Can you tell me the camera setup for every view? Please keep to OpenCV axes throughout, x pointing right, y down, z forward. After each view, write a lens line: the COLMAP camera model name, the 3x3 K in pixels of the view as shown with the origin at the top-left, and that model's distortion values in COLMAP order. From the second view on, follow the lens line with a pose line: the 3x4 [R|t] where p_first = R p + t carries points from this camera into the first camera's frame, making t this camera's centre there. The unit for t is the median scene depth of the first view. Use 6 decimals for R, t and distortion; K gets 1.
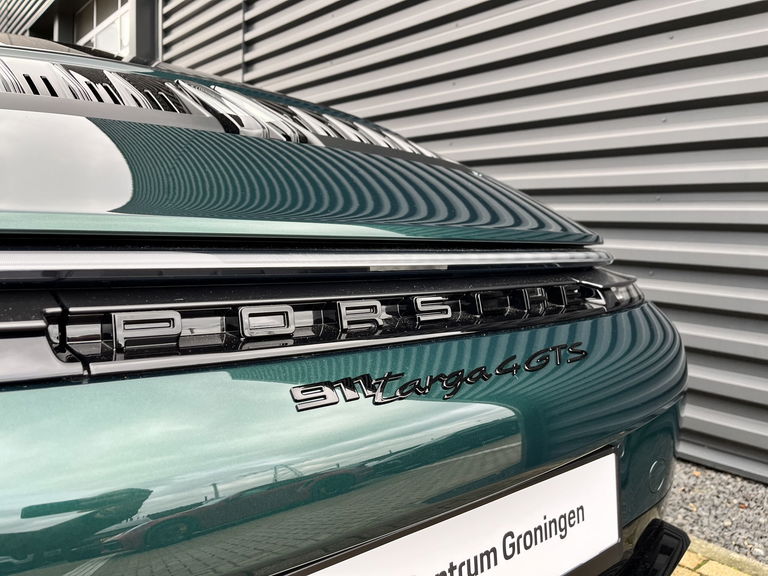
lens RADIAL K [[588.9, 0, 384.0], [0, 588.9, 288.0], [0, 0, 1]] dist [0.006204, -0.005641]
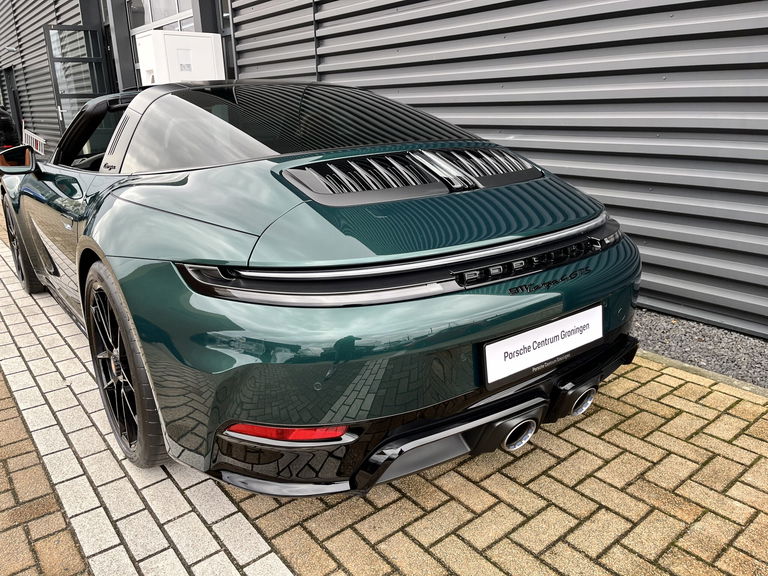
lens RADIAL K [[588.9, 0, 384.0], [0, 588.9, 288.0], [0, 0, 1]] dist [0.006204, -0.005641]
pose [[0.997650, -0.045696, -0.051047, -0.326639], [0.054989, 0.978504, 0.198759, -0.274007], [0.040867, -0.201099, 0.978718, -1.181079]]
